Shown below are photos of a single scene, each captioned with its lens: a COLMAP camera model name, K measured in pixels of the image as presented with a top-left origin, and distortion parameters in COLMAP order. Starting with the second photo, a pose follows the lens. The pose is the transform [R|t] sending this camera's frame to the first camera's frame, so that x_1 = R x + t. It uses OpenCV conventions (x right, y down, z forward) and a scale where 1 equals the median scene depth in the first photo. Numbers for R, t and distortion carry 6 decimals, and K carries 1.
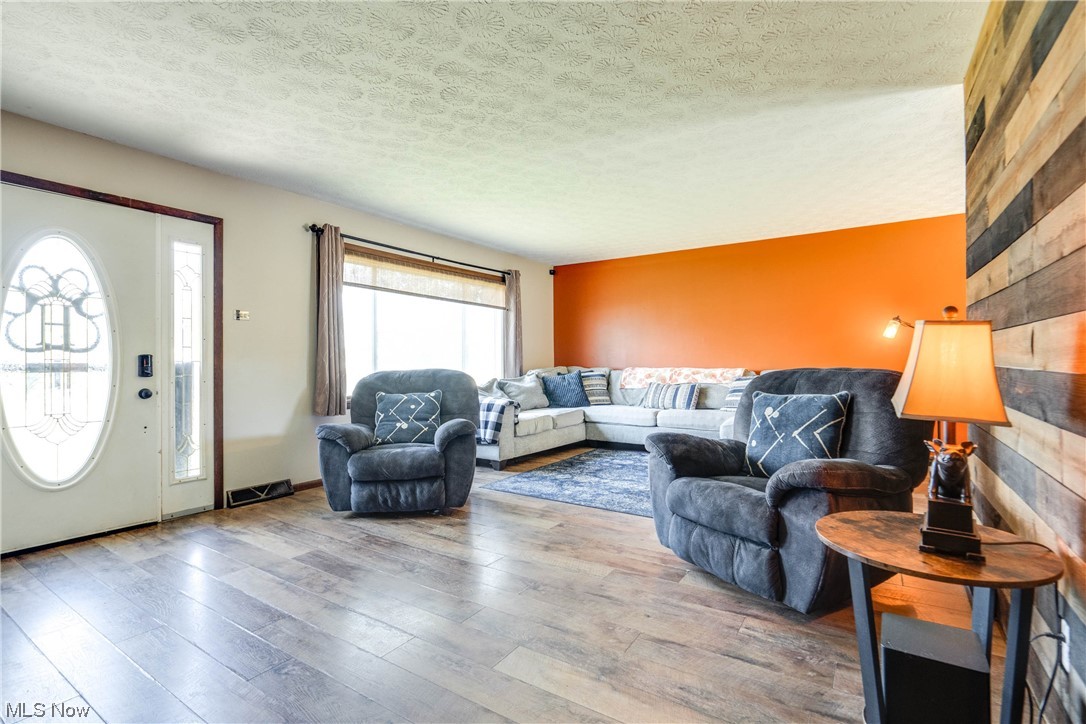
lens RADIAL K [[500.3, 0, 543.0], [0, 500.3, 362.0], [0, 0, 1]] dist [-0.012644, 0.000036]
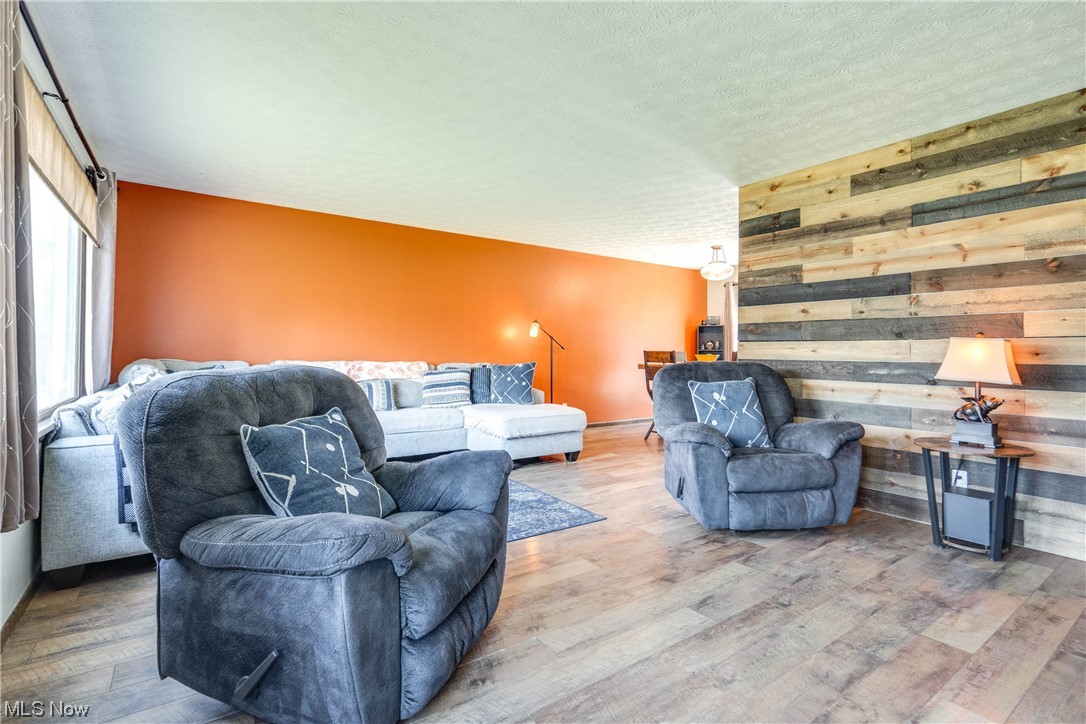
lens RADIAL K [[518.2, 0, 546.7], [0, 518.2, 356.3], [0, 0, 1]] dist [-0.000088, 0.000455]
pose [[0.360525, 0.004134, 0.932741, -0.991889], [-0.008508, 0.999963, -0.001143, 0.004090], [-0.932711, -0.007523, 0.360546, 1.001881]]
